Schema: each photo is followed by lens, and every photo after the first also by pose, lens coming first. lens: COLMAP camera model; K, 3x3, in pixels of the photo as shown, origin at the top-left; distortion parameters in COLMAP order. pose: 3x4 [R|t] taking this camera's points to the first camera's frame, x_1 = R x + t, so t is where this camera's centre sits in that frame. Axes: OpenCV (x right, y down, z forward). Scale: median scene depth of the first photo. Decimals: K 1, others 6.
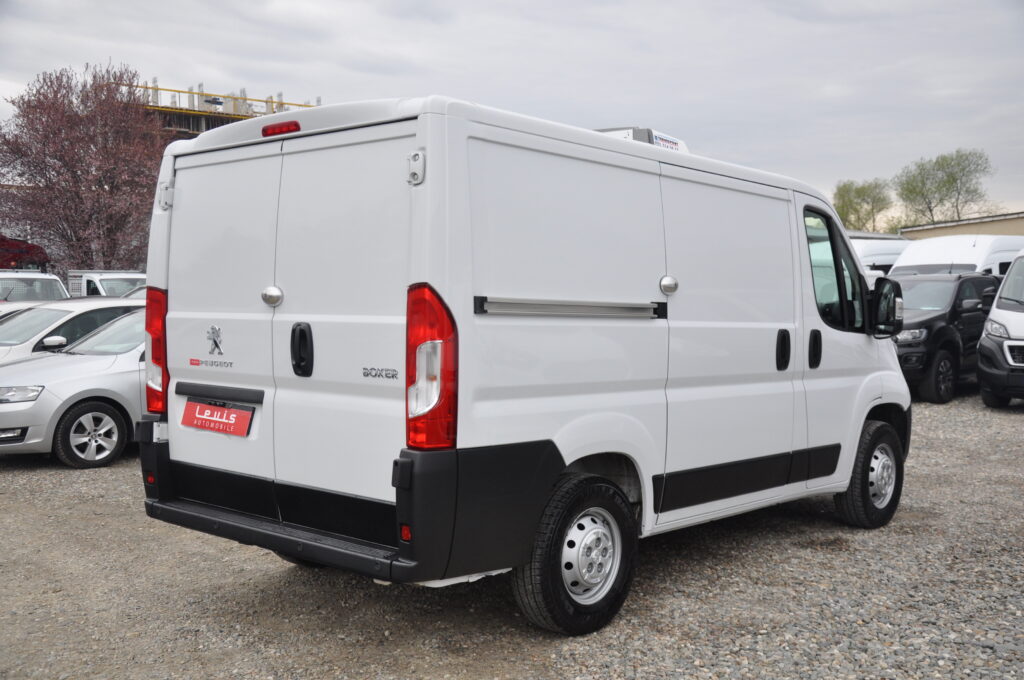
lens RADIAL K [[1053.7, 0, 512.0], [0, 1053.7, 340.0], [0, 0, 1]] dist [-0.006955, -0.008040]
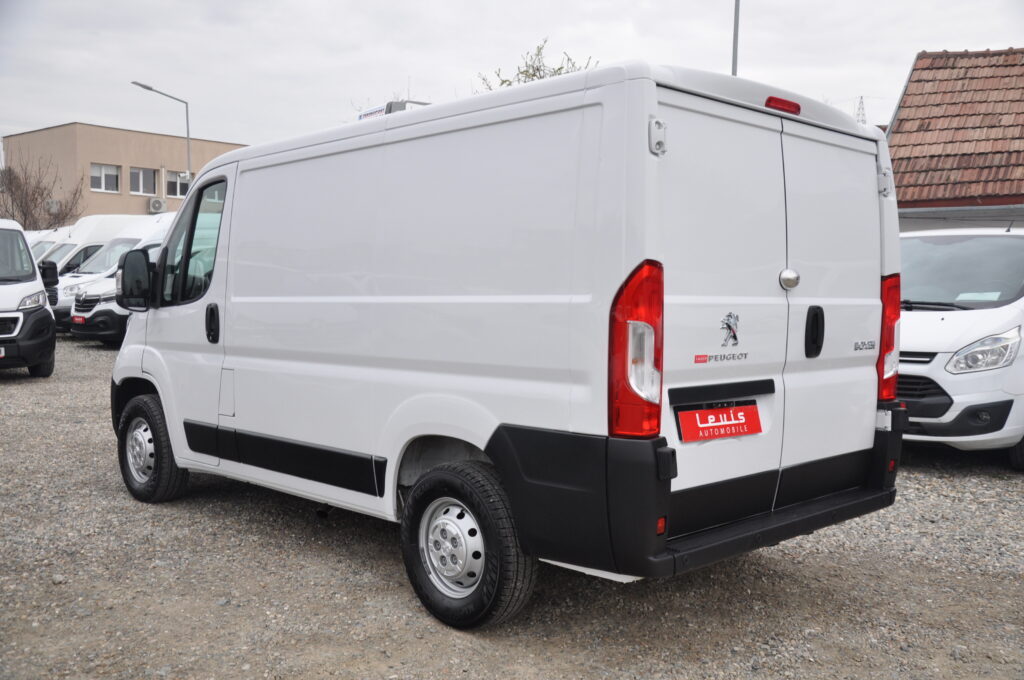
lens RADIAL K [[961.9, 0, 512.0], [0, 961.9, 340.0], [0, 0, 1]] dist [-0.003247, 0.026504]
pose [[0.045146, -0.054993, 0.997466, -1.068987], [0.015048, 0.998408, 0.054364, -0.035969], [-0.998867, 0.012556, 0.045902, 1.152598]]
